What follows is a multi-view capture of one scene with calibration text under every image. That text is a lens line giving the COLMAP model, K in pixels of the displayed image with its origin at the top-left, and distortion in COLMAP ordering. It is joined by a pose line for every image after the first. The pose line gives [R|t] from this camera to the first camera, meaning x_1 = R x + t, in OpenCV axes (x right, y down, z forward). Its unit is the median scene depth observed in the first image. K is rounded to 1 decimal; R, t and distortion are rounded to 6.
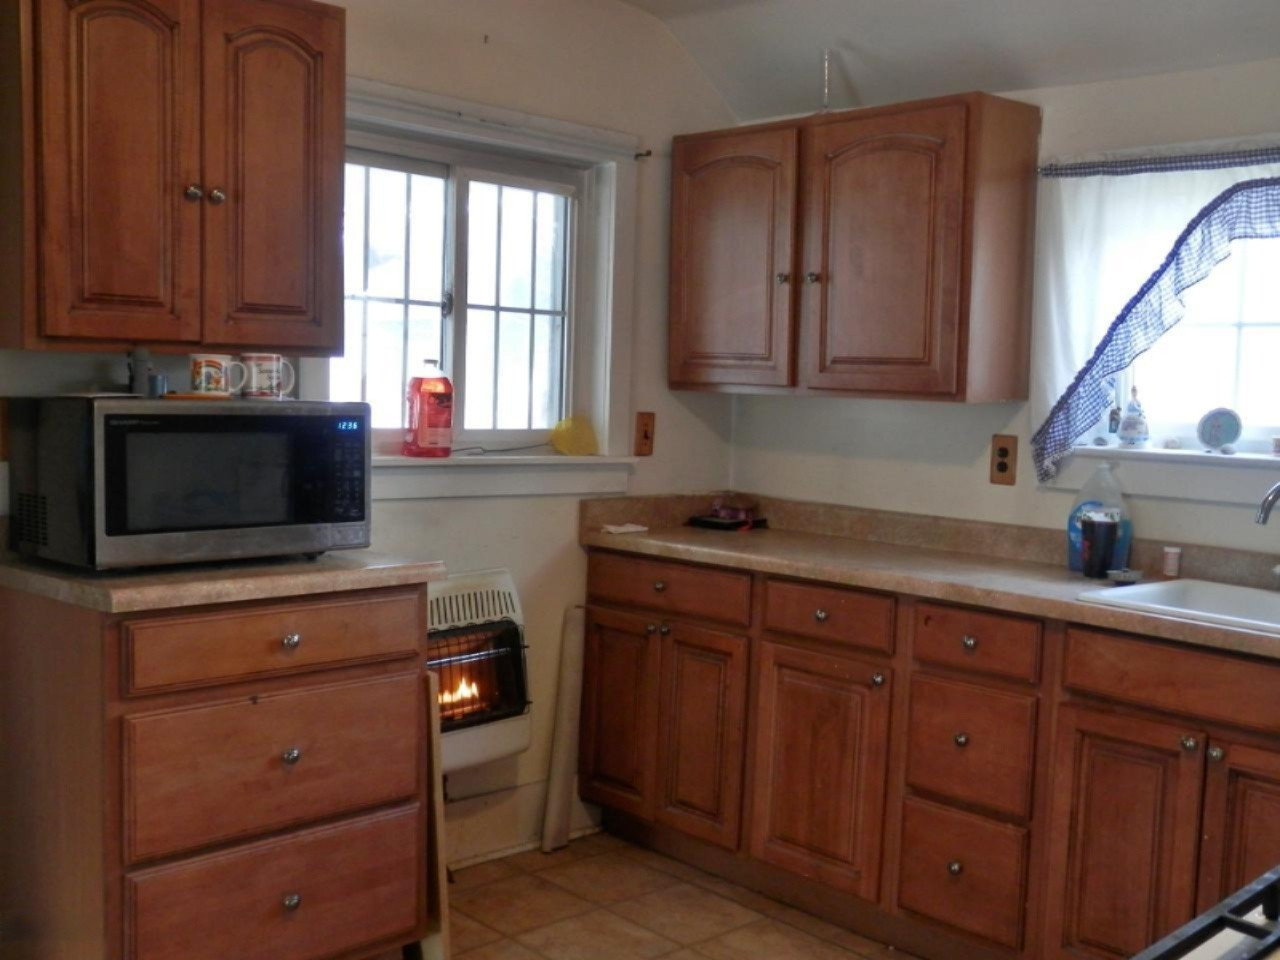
lens RADIAL K [[1303.1, 0, 640.6], [0, 1303.1, 481.3], [0, 0, 1]] dist [-0.002063, 0.000000]
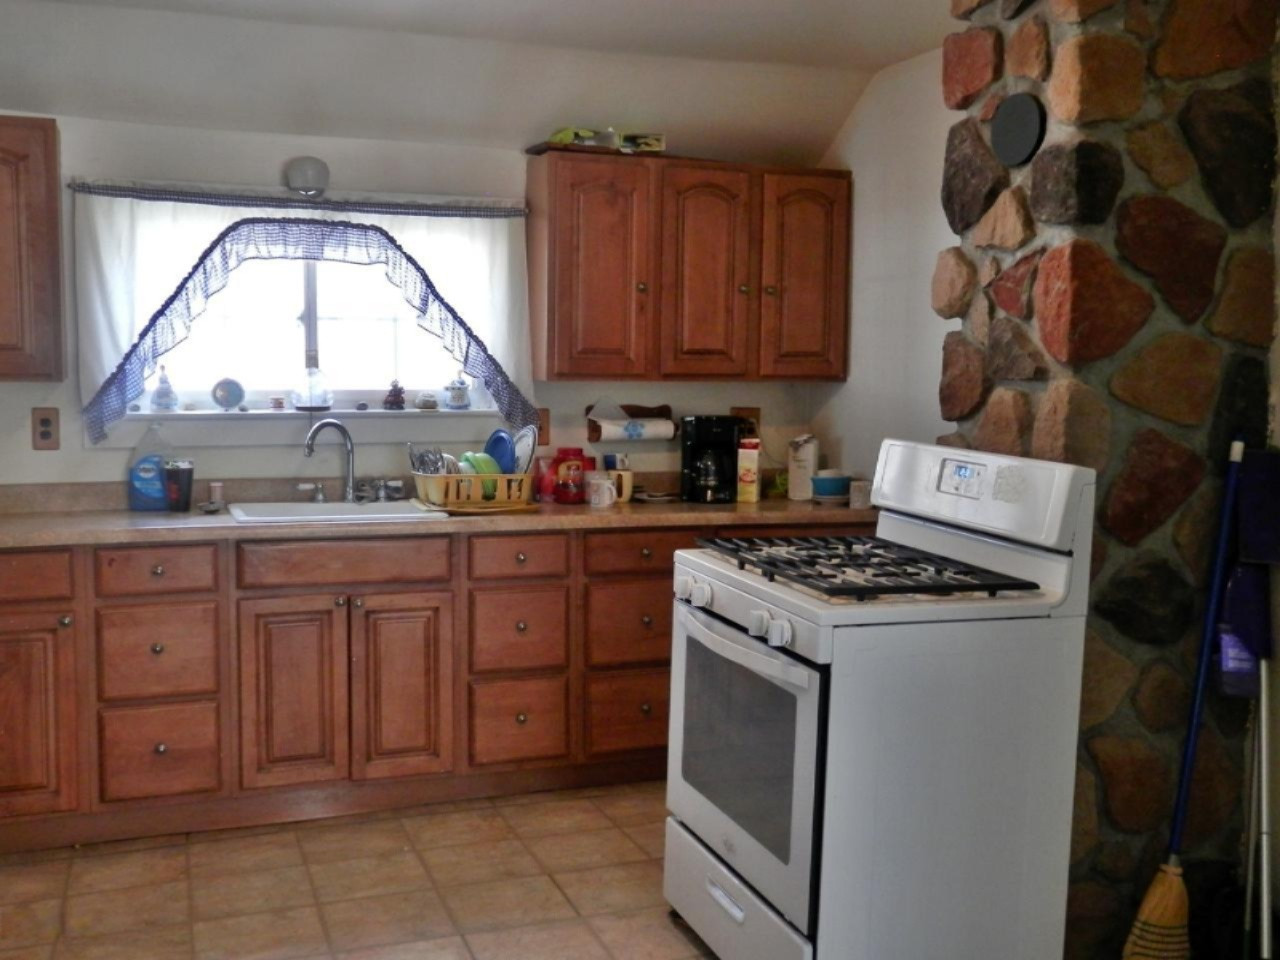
lens RADIAL K [[1303.1, 0, 639.3], [0, 1303.1, 480.9], [0, 0, 1]] dist [-0.002063, 0.000000]
pose [[0.406663, -0.114292, 0.906401, -0.630917], [0.074636, 0.992983, 0.091724, -0.041562], [-0.910525, 0.030349, 0.412340, 0.036414]]
